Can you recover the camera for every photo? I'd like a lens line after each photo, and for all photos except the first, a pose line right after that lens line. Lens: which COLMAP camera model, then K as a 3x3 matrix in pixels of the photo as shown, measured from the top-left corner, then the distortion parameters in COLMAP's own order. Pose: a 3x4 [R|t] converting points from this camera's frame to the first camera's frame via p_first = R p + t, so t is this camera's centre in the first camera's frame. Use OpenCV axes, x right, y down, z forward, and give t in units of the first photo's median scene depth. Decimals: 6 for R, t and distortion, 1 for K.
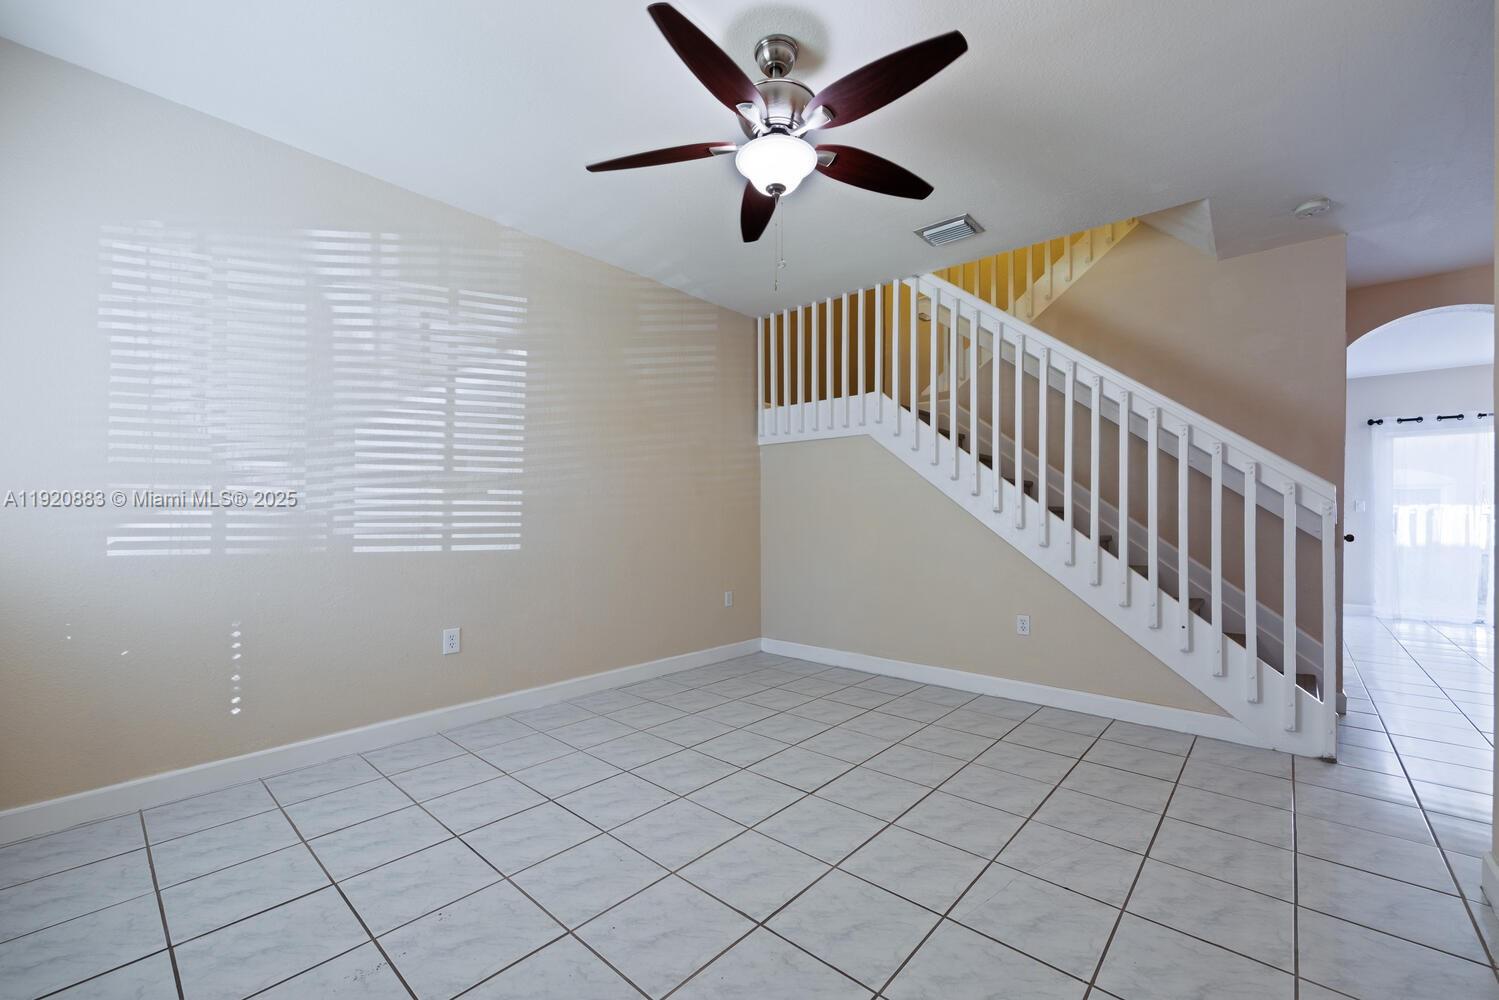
lens RADIAL K [[604.2, 0, 746.4], [0, 604.2, 513.5], [0, 0, 1]] dist [-0.001092, 0.000390]
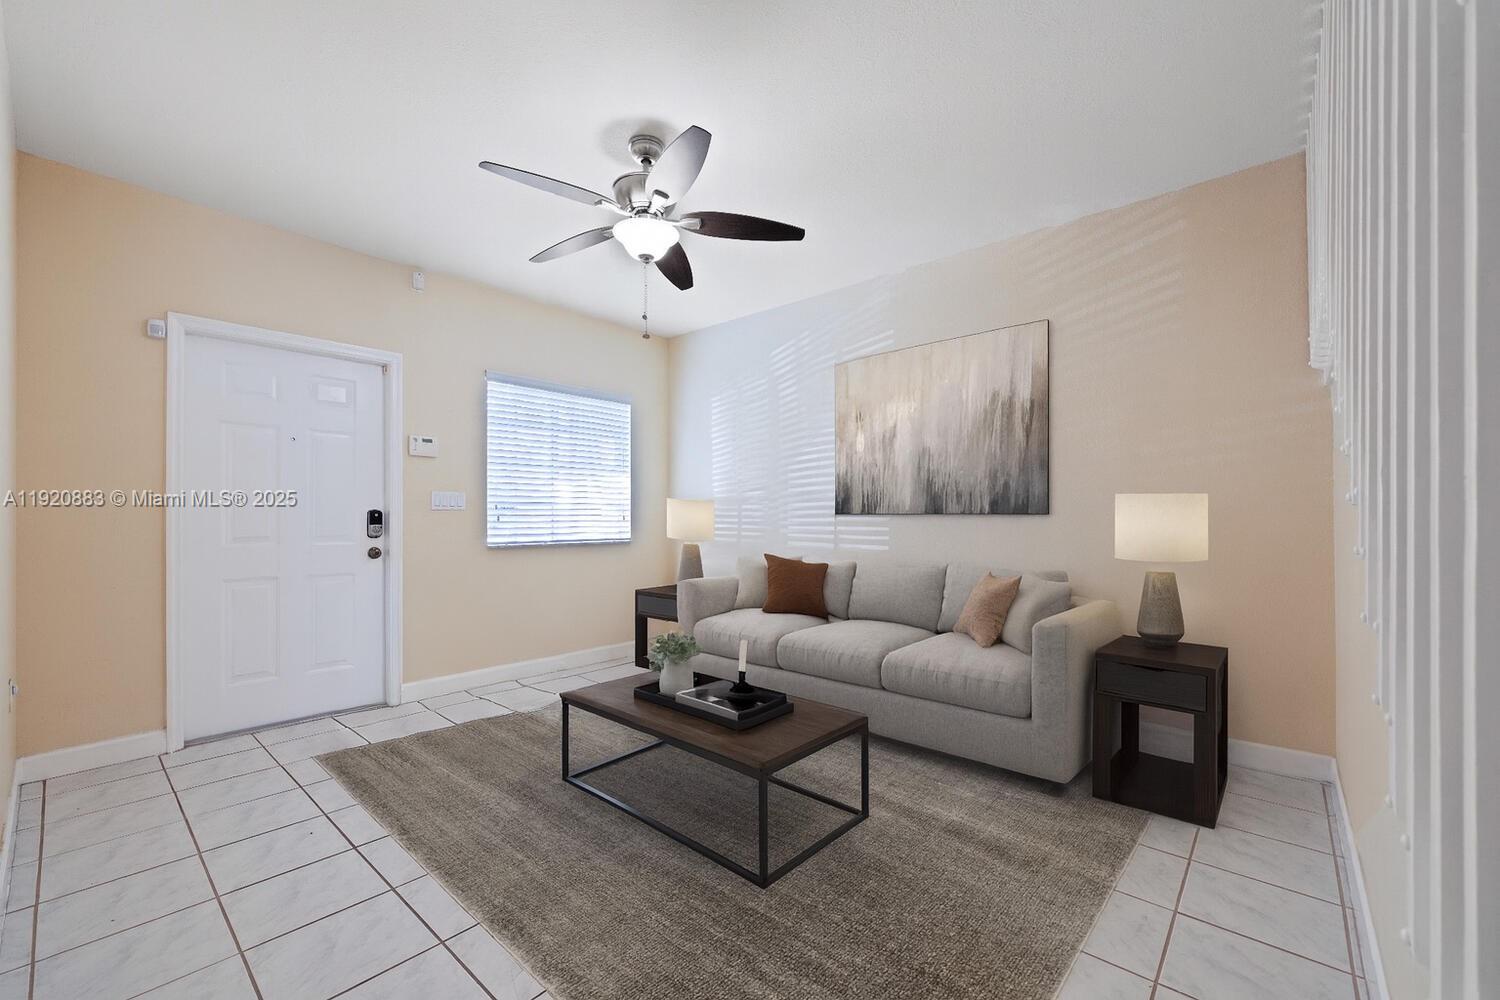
lens RADIAL K [[613.0, 0, 749.4], [0, 613.0, 523.4], [0, 0, 1]] dist [0.001711, 0.000204]
pose [[0.025997, -0.004359, -0.999653, 0.950142], [-0.003075, 0.999985, -0.004440, 0.016895], [0.999657, 0.003190, 0.025983, 0.853750]]
